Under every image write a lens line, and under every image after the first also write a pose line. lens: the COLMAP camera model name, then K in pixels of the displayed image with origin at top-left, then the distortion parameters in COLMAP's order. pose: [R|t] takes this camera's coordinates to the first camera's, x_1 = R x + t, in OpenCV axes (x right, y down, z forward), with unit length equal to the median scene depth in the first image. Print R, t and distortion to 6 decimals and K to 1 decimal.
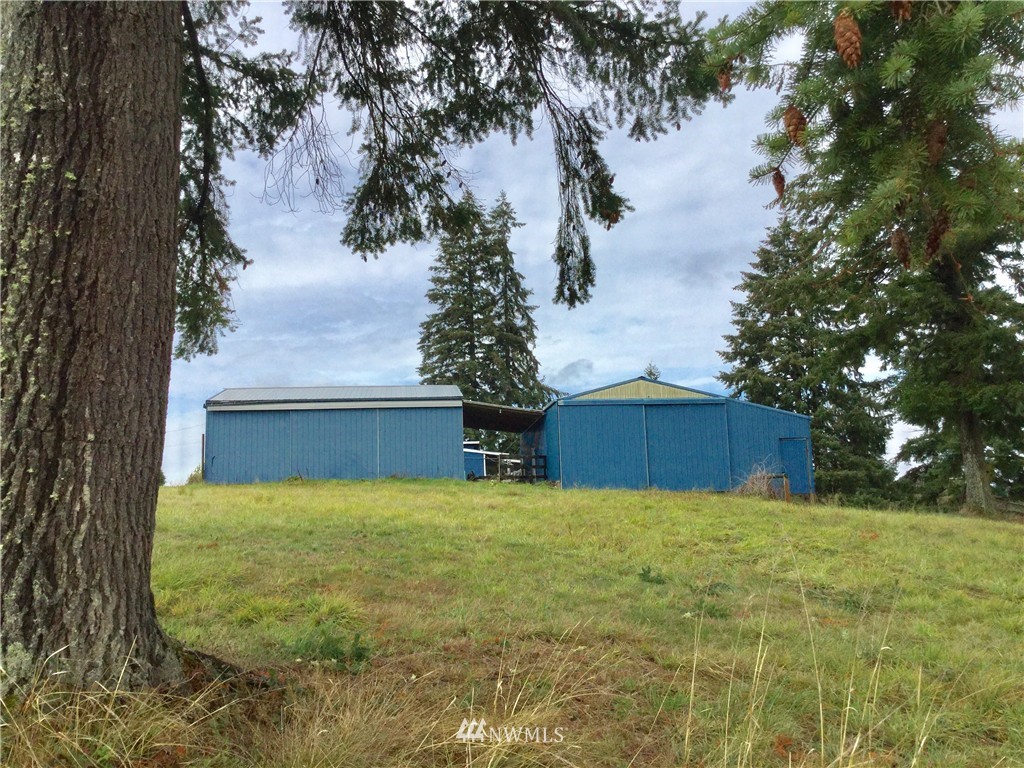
lens RADIAL K [[918.0, 0, 510.5], [0, 918.0, 374.0], [0, 0, 1]] dist [0.098911, -0.188420]
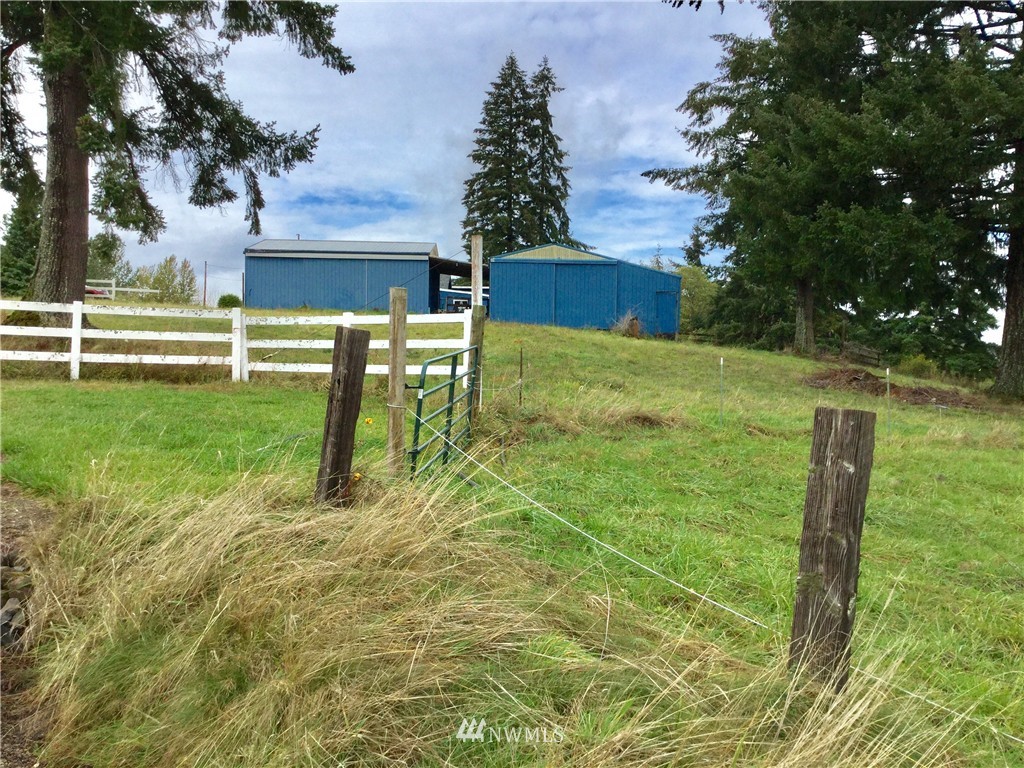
lens RADIAL K [[918.0, 0, 515.6], [0, 918.0, 388.6], [0, 0, 1]] dist [0.098911, -0.188420]
pose [[0.992865, 0.049205, -0.108617, 0.098363], [-0.028765, 0.982823, 0.182296, -0.012542], [0.115722, -0.177871, 0.977226, -0.145823]]
